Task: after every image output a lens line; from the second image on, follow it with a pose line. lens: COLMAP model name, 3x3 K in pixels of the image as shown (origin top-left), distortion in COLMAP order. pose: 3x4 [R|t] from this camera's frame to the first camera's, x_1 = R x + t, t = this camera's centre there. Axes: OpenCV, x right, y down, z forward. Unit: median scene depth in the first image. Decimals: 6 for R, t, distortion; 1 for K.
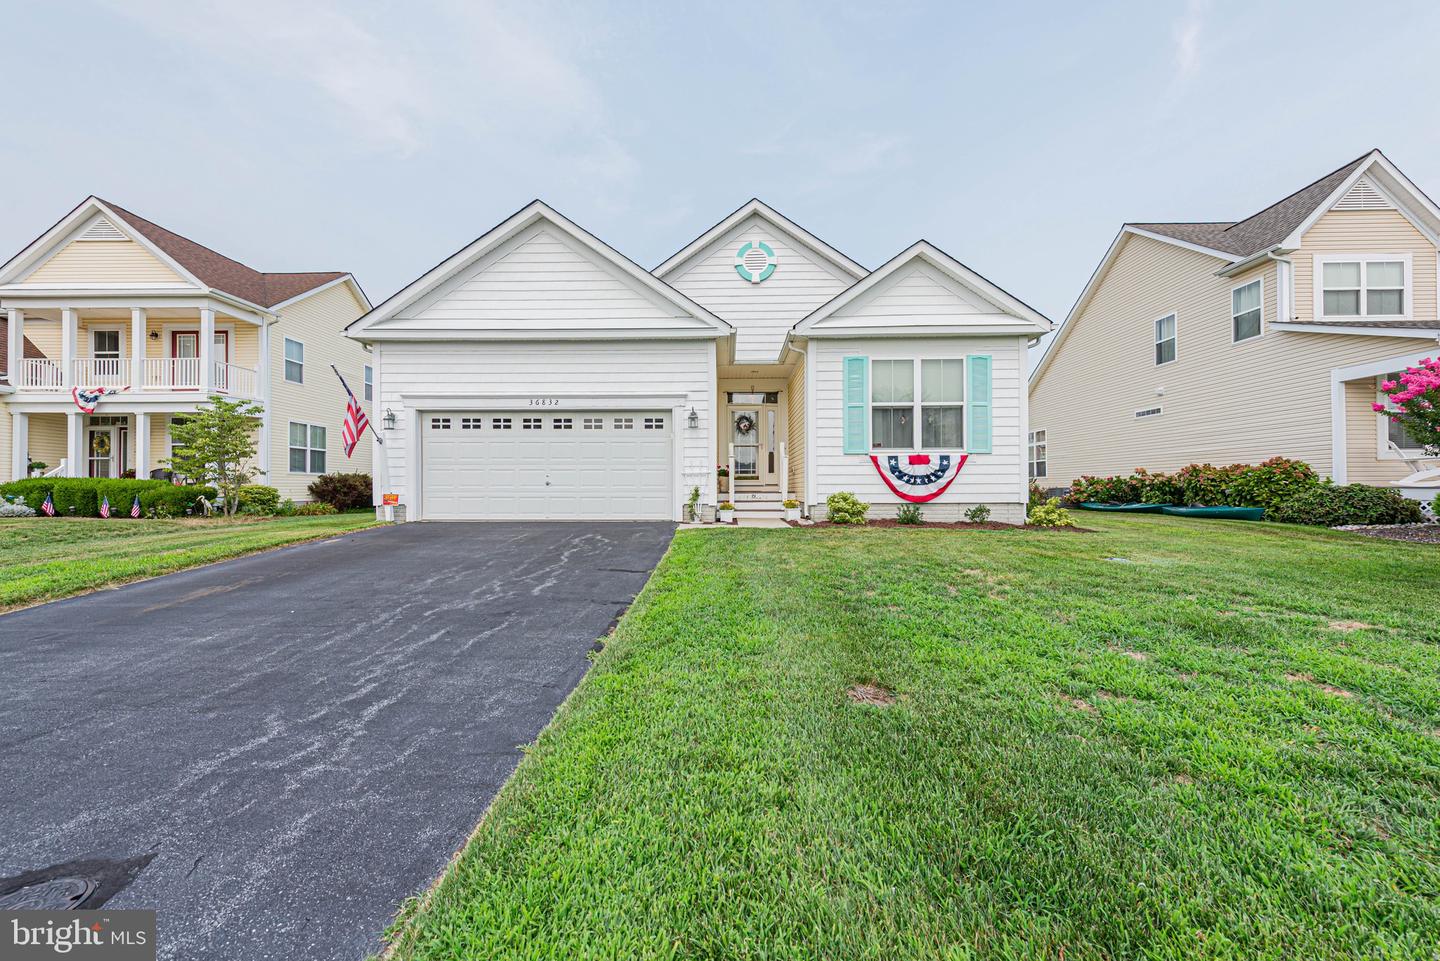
lens RADIAL K [[570.6, 0, 725.7], [0, 570.6, 487.4], [0, 0, 1]] dist [0.014464, -0.001686]
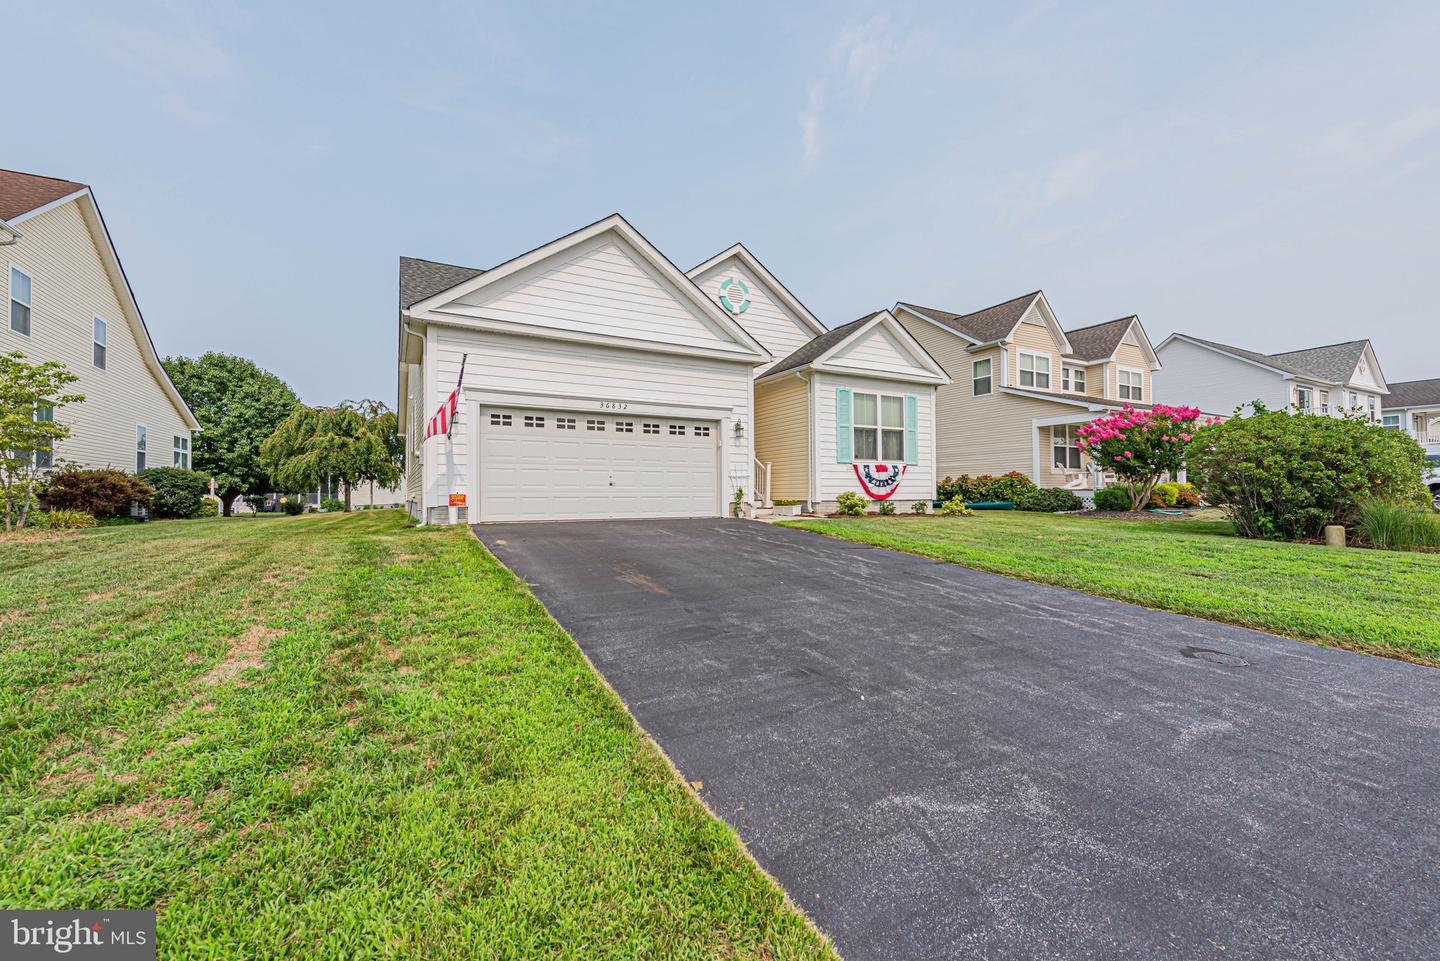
lens RADIAL K [[570.6, 0, 713.0], [0, 570.6, 479.8], [0, 0, 1]] dist [0.014464, -0.001686]
pose [[0.874236, 0.010864, 0.485379, -0.657063], [-0.003245, 0.999858, -0.016534, 0.002654], [-0.485489, 0.012879, 0.874148, 0.003239]]
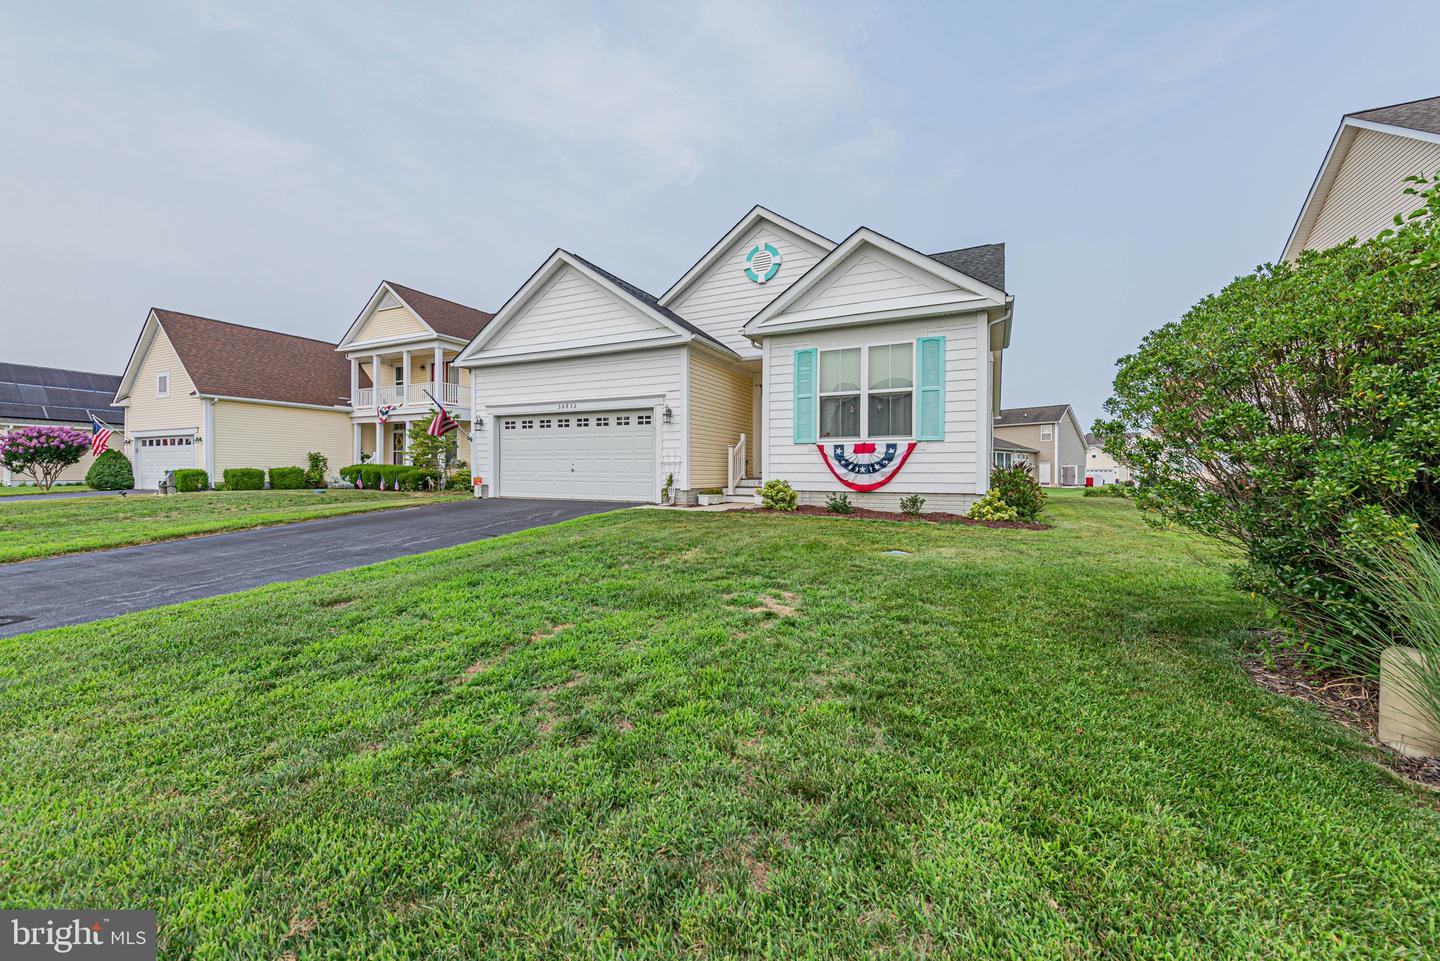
lens RADIAL K [[570.6, 0, 715.9], [0, 570.6, 474.4], [0, 0, 1]] dist [0.014464, -0.001686]
pose [[0.905743, 0.008526, -0.423742, 0.512230], [-0.006537, 0.999960, 0.006148, -0.007423], [0.423777, -0.002799, 0.905762, -0.007144]]
